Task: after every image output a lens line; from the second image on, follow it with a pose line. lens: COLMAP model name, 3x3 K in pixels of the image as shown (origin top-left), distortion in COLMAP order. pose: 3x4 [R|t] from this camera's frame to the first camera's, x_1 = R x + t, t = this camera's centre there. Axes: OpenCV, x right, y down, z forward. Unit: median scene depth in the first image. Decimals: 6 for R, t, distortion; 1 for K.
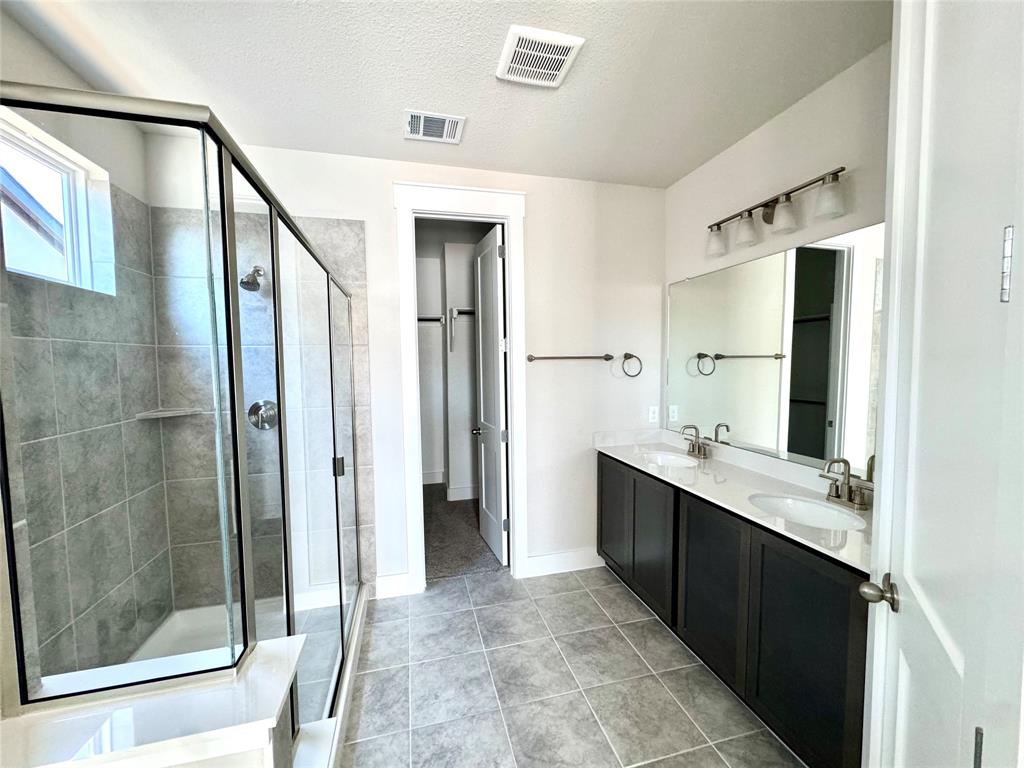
lens RADIAL K [[407.1, 0, 512.2], [0, 407.1, 384.7], [0, 0, 1]] dist [-0.000584, -0.000351]
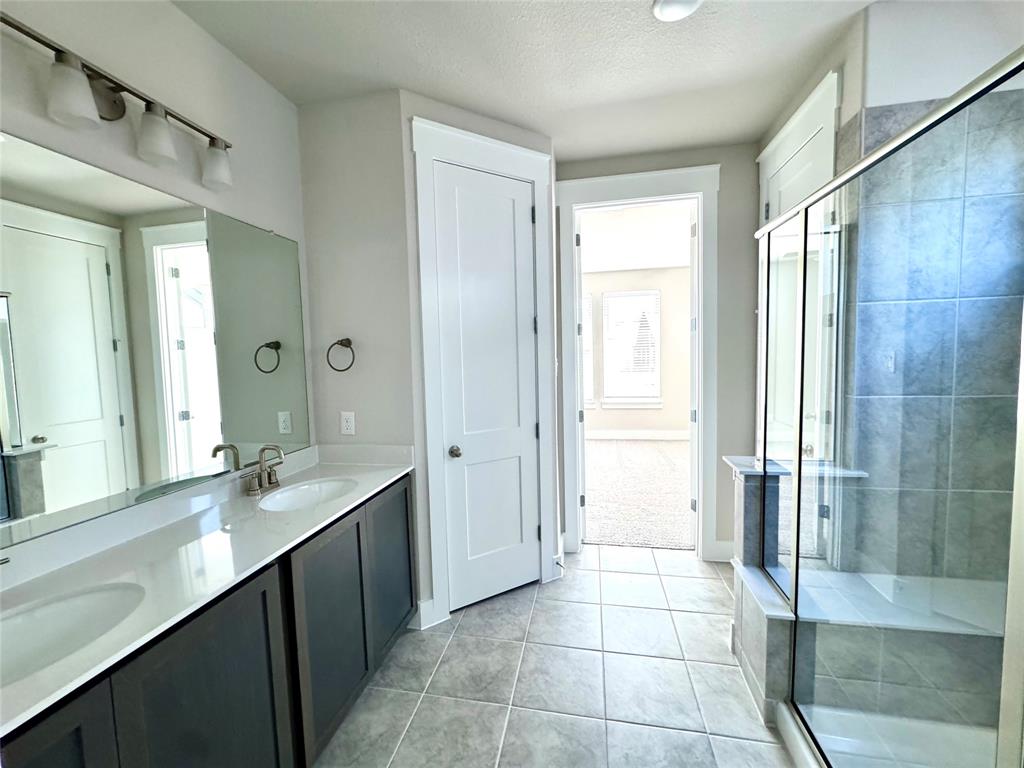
lens RADIAL K [[407.1, 0, 502.4], [0, 407.1, 380.3], [0, 0, 1]] dist [-0.000584, -0.000351]
pose [[-0.887649, 0.001927, 0.460517, -0.162108], [0.064044, 0.990791, 0.119298, -0.061007], [-0.456046, 0.135388, -0.879598, 1.348185]]
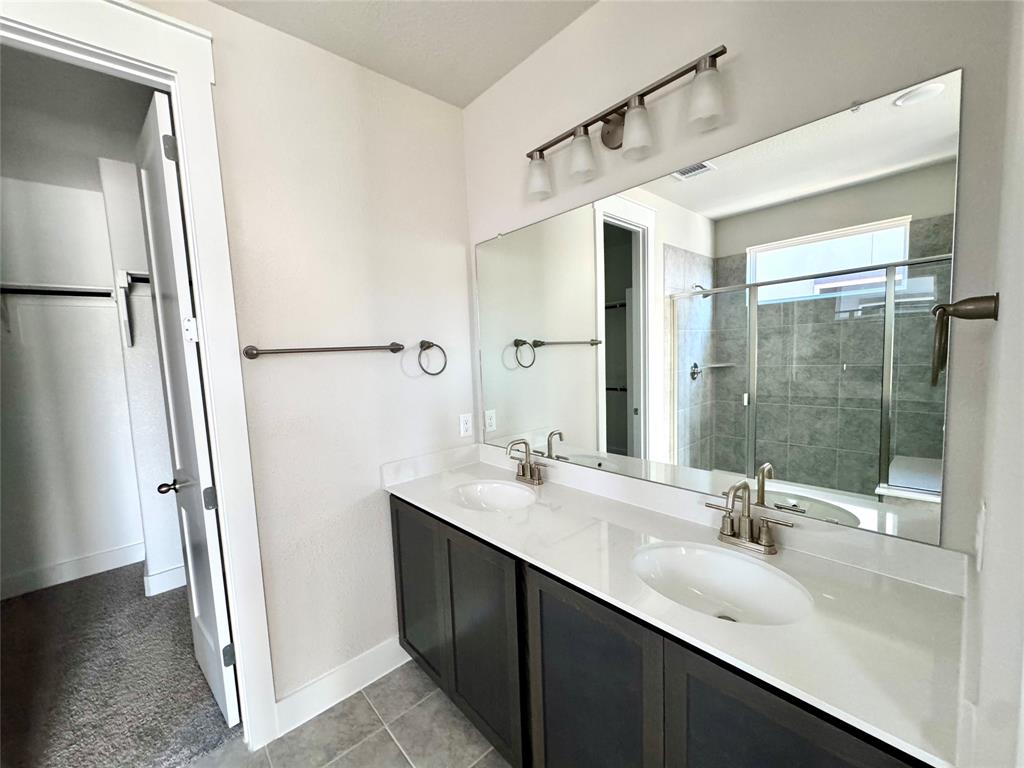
lens RADIAL K [[407.1, 0, 516.9], [0, 407.1, 385.0], [0, 0, 1]] dist [-0.000584, -0.000351]
pose [[0.880962, -0.067007, 0.468418, 0.100373], [0.060639, 0.997748, 0.028684, -0.014541], [-0.469285, 0.003135, 0.883041, 0.343560]]
